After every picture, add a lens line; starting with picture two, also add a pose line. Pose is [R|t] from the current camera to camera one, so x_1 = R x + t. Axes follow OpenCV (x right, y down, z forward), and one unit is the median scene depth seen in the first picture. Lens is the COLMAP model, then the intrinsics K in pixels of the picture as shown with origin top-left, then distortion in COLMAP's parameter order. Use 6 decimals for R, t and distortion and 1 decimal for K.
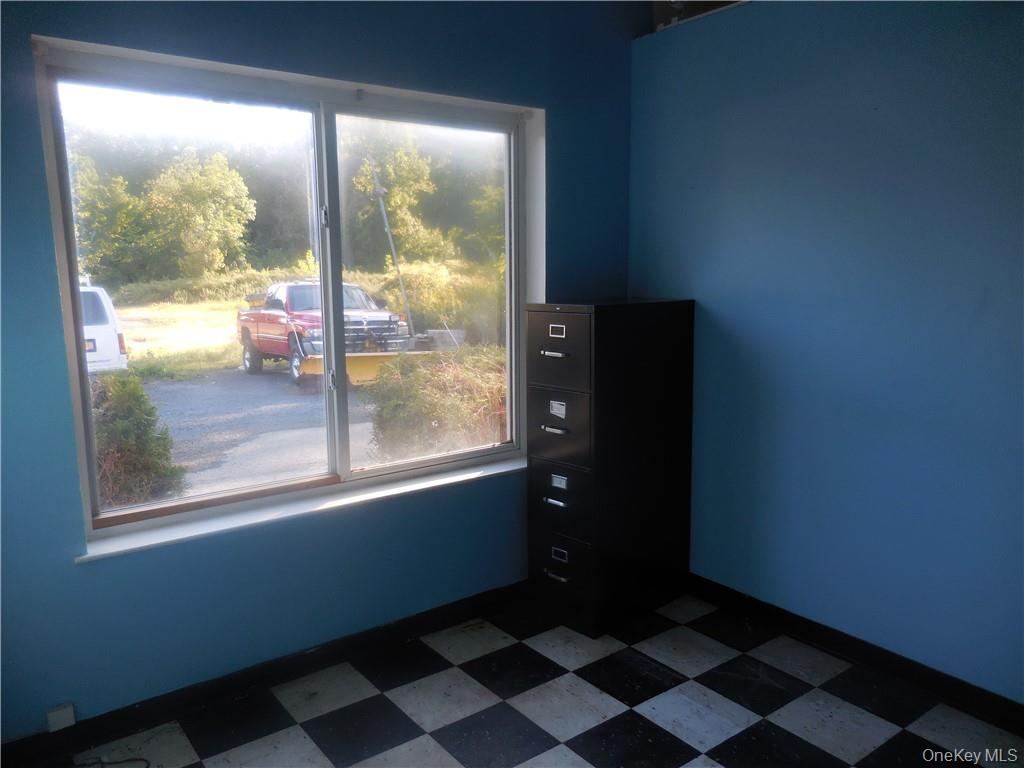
lens RADIAL K [[773.3, 0, 512.0], [0, 773.3, 384.0], [0, 0, 1]] dist [-0.005541, 0.003853]
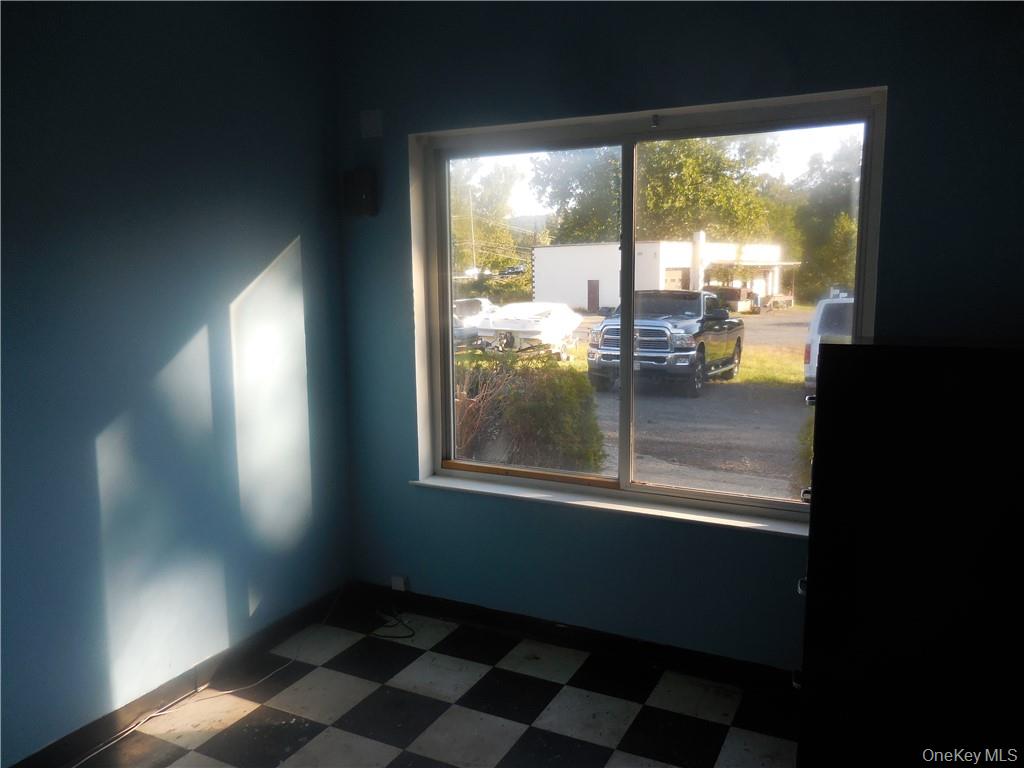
lens RADIAL K [[773.3, 0, 512.0], [0, 773.3, 384.0], [0, 0, 1]] dist [-0.005541, 0.003853]
pose [[0.435545, 0.124427, -0.891526, 0.643874], [-0.134899, 0.988238, 0.072021, -0.072656], [0.890002, 0.088897, 0.447207, 0.382612]]
